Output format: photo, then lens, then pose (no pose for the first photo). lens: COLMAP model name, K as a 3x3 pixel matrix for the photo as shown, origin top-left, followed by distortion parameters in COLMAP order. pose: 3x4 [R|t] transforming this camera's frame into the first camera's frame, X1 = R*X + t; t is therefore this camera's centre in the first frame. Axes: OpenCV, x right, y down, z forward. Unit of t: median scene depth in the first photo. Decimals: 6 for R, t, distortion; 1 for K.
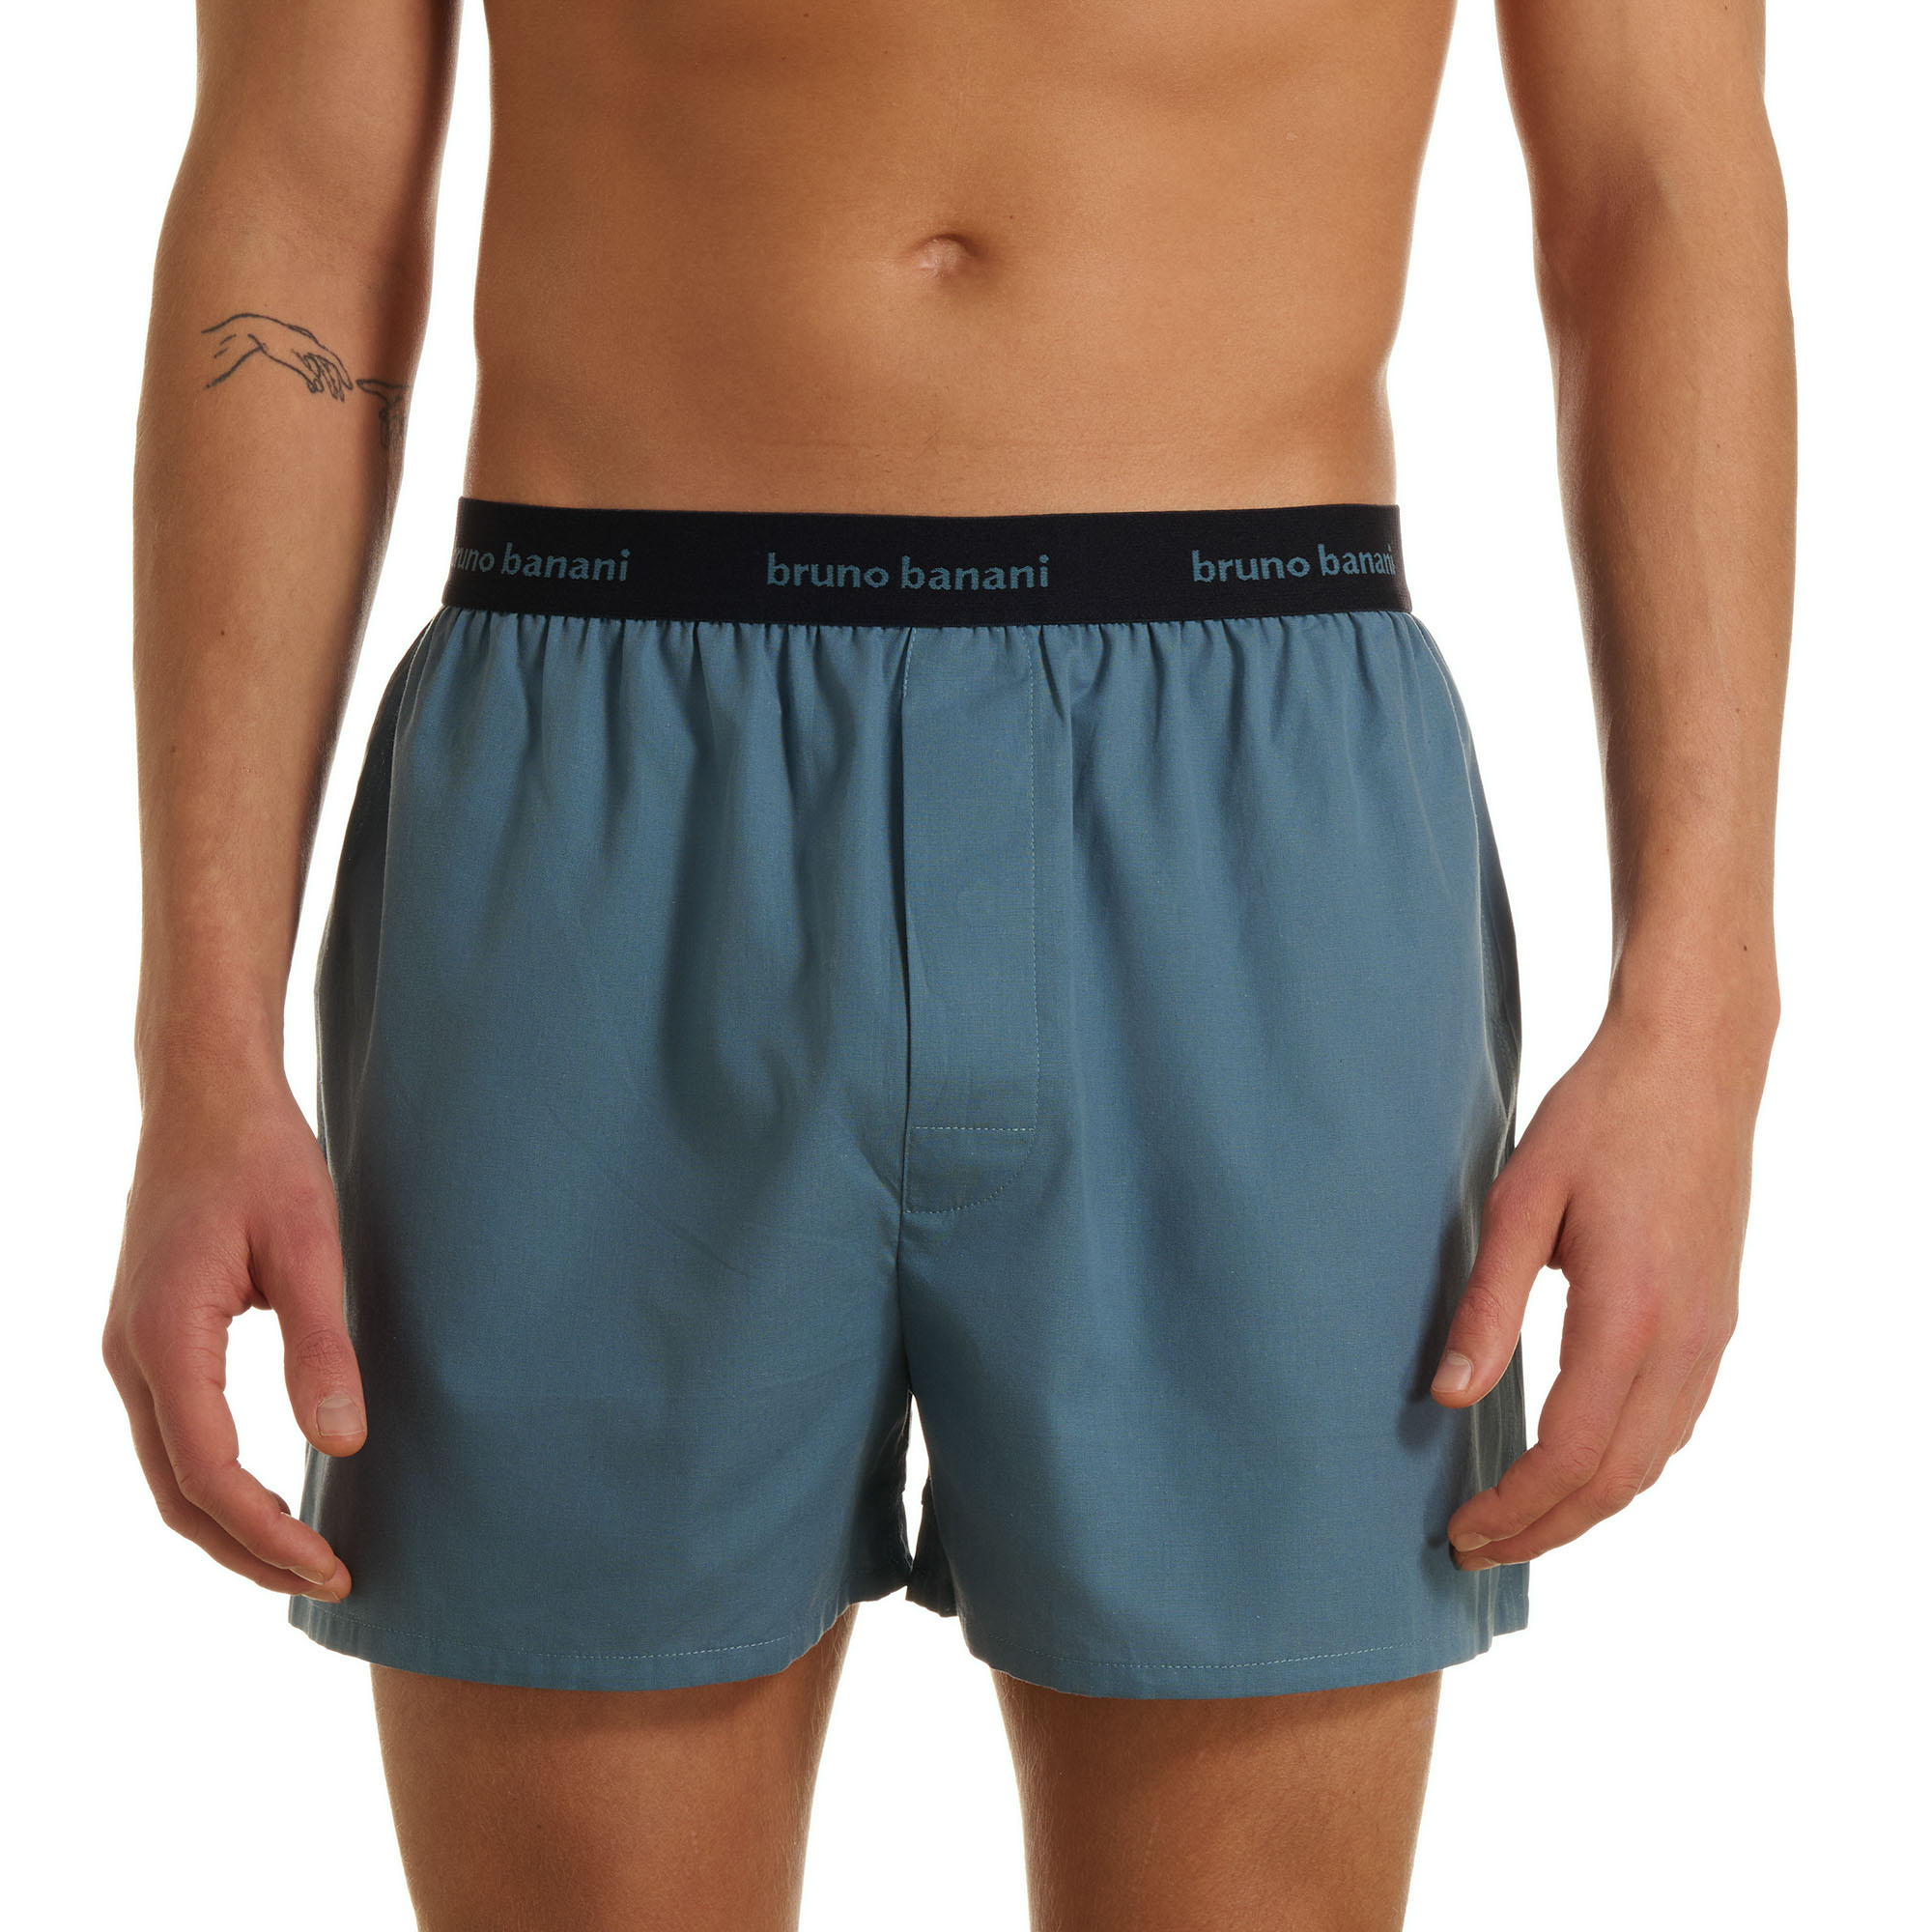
lens RADIAL K [[5740.9, 0, 966.0], [0, 5740.9, 966.0], [0, 0, 1]] dist [0.160992, -1.571872]
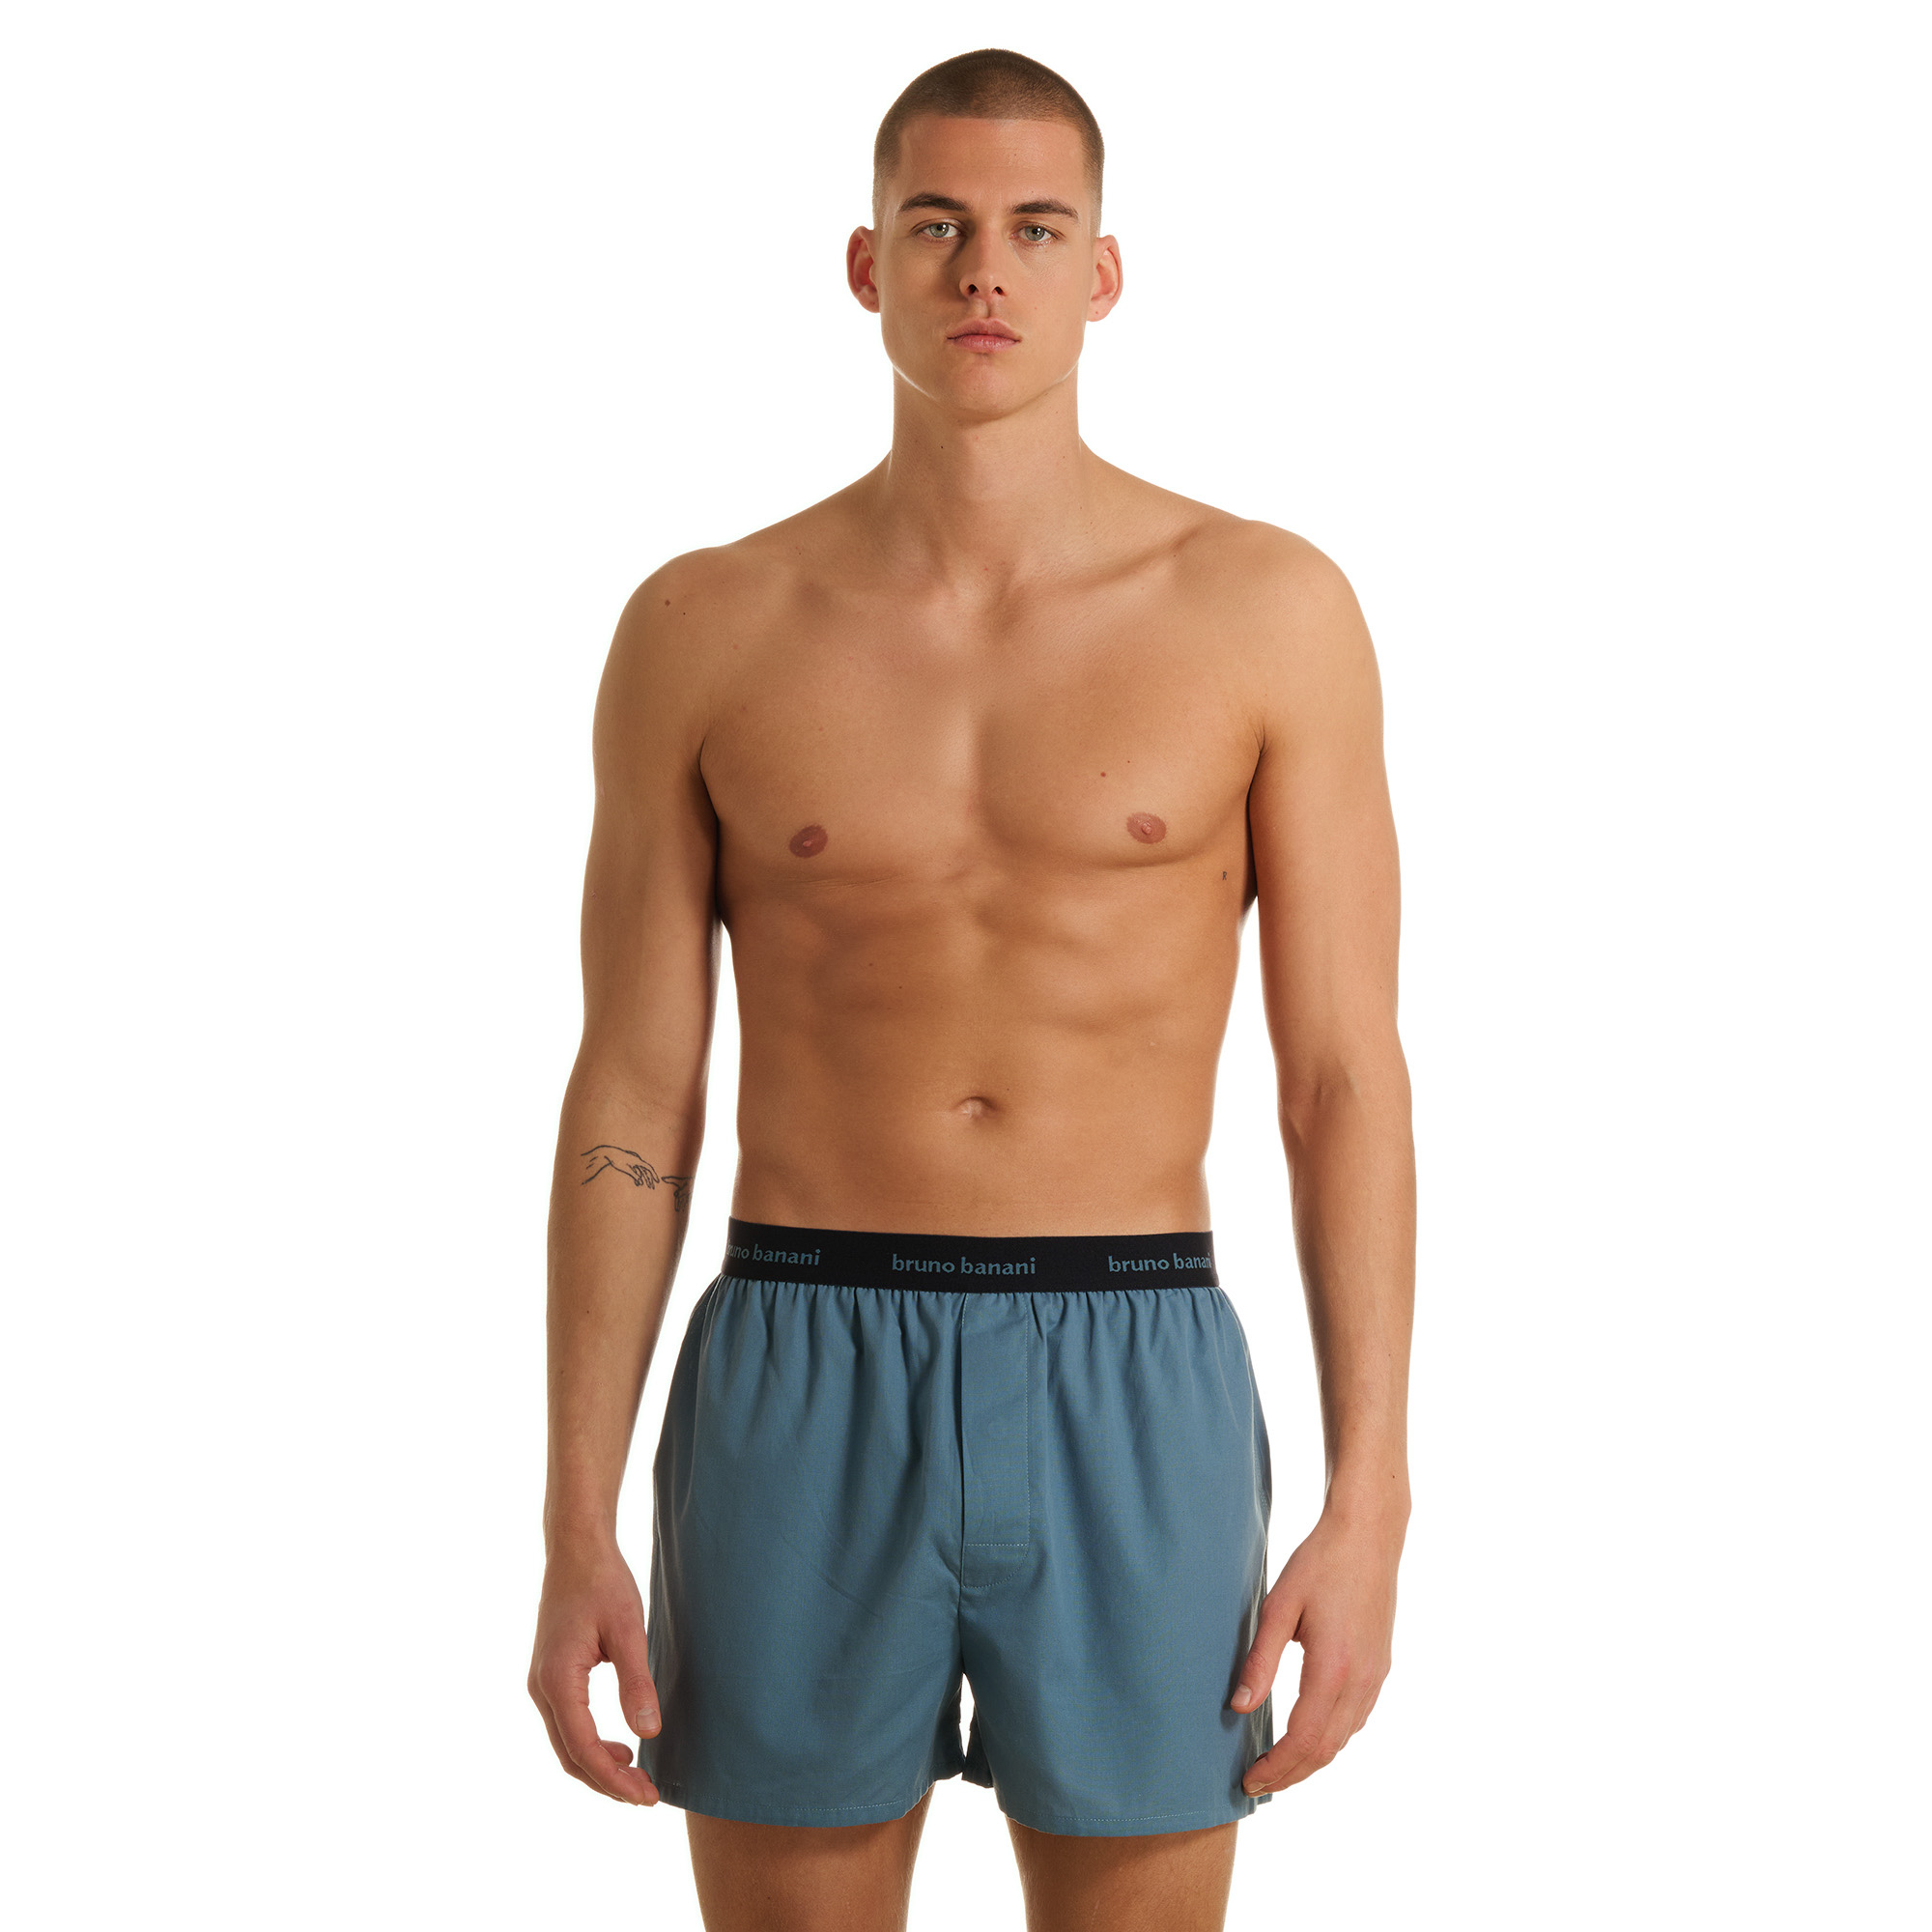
lens RADIAL K [[5740.9, 0, 966.0], [0, 5740.9, 966.0], [0, 0, 1]] dist [0.160992, -1.571872]
pose [[0.999521, 0.015495, 0.026773, -0.063789], [-0.010670, 0.985079, -0.171771, 0.168465], [-0.029035, 0.171403, 0.984773, -0.954456]]
